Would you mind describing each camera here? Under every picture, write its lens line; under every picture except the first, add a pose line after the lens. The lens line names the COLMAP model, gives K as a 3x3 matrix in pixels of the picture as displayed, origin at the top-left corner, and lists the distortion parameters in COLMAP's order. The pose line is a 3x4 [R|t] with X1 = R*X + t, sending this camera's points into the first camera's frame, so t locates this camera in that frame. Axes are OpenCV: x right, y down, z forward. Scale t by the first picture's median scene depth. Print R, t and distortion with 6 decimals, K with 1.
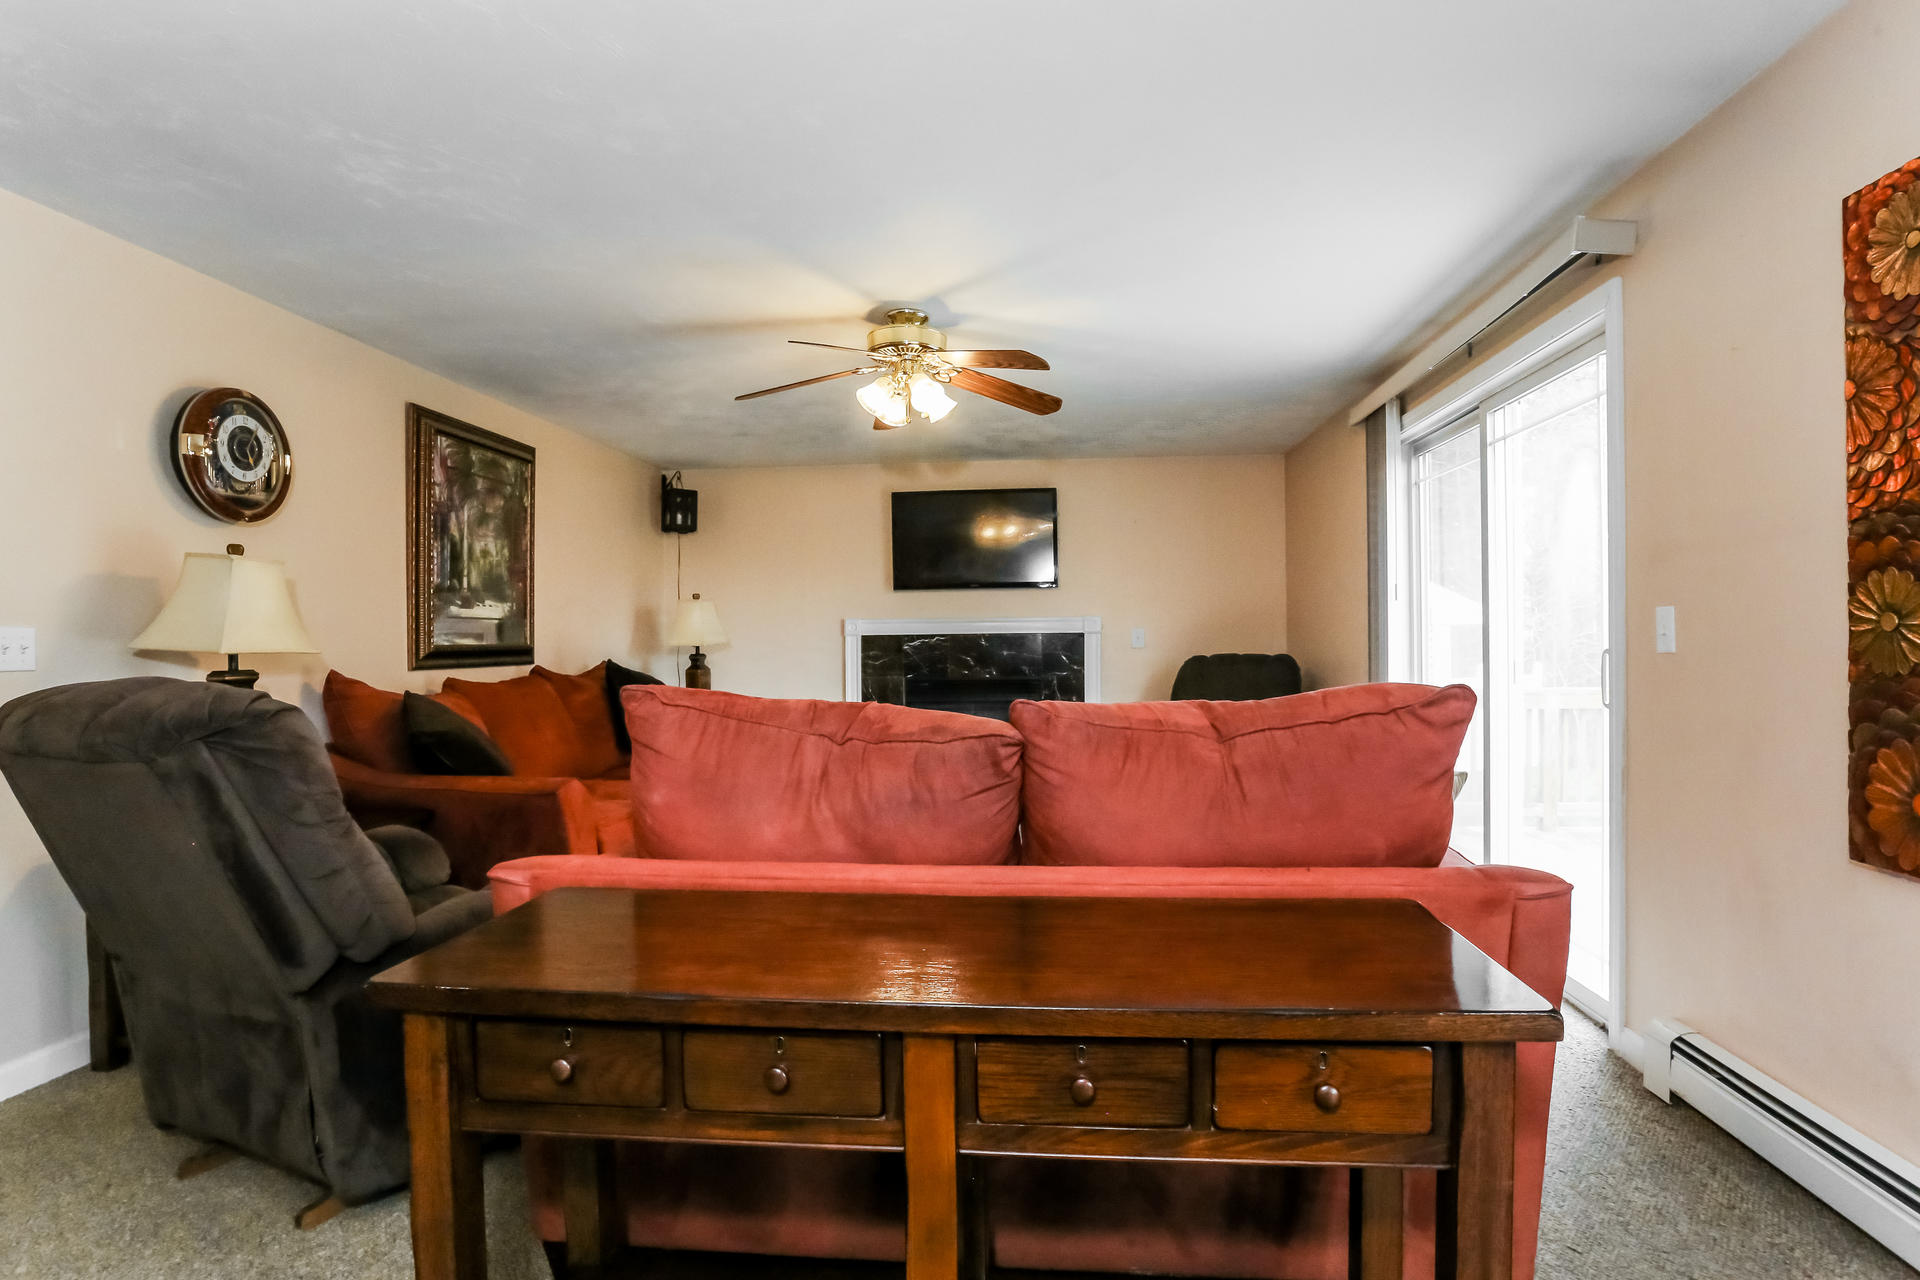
lens RADIAL K [[1039.2, 0, 960.0], [0, 1039.2, 640.0], [0, 0, 1]] dist [-0.000122, 0.000956]
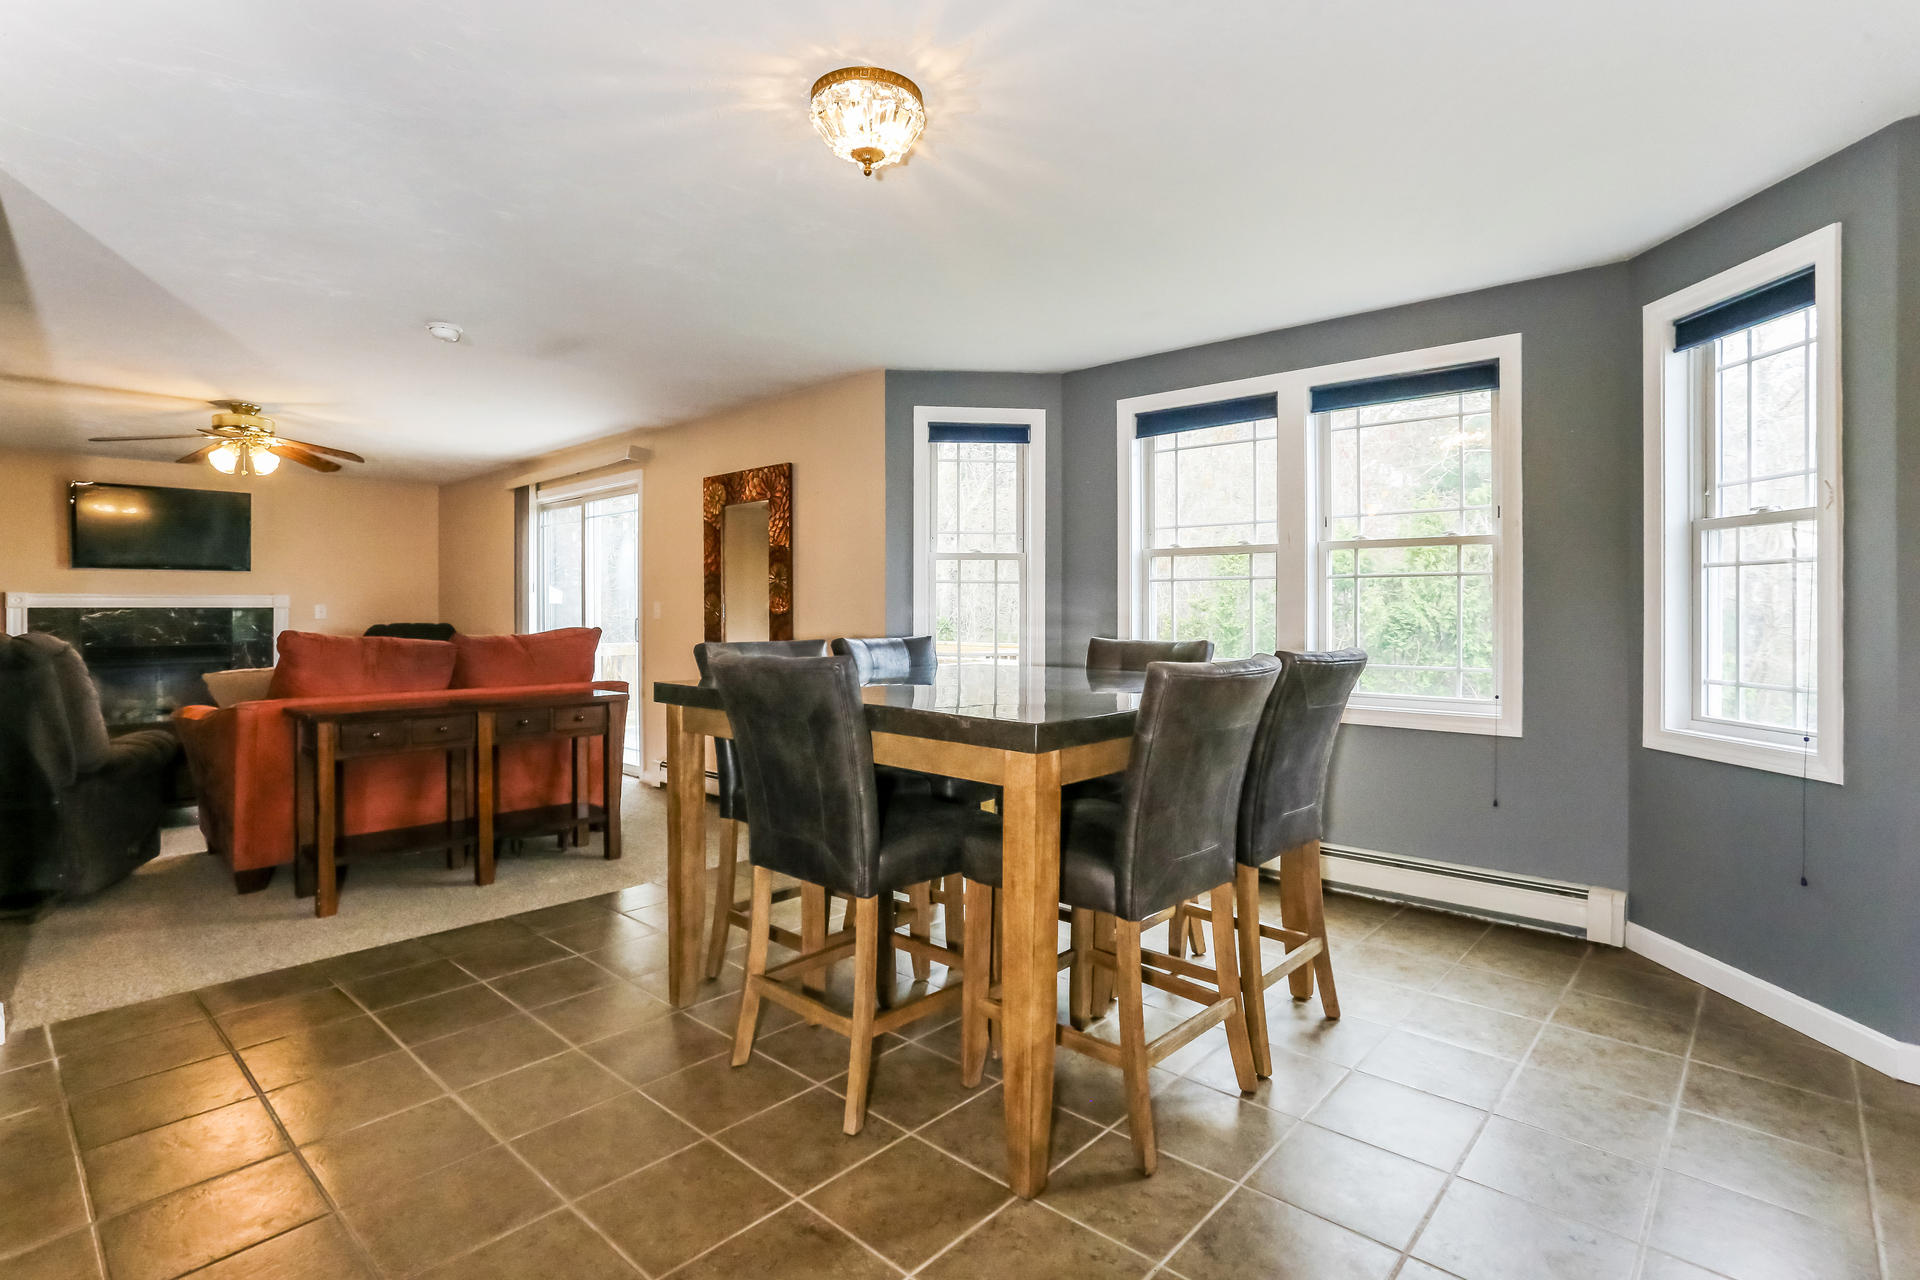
lens RADIAL K [[933.7, 0, 971.7], [0, 933.7, 618.6], [0, 0, 1]] dist [-0.049712, 0.036242]
pose [[0.614465, -0.000773, 0.788944, -0.394186], [-0.002002, 0.999995, 0.002540, 0.003535], [-0.788942, -0.003140, 0.614460, -0.612502]]
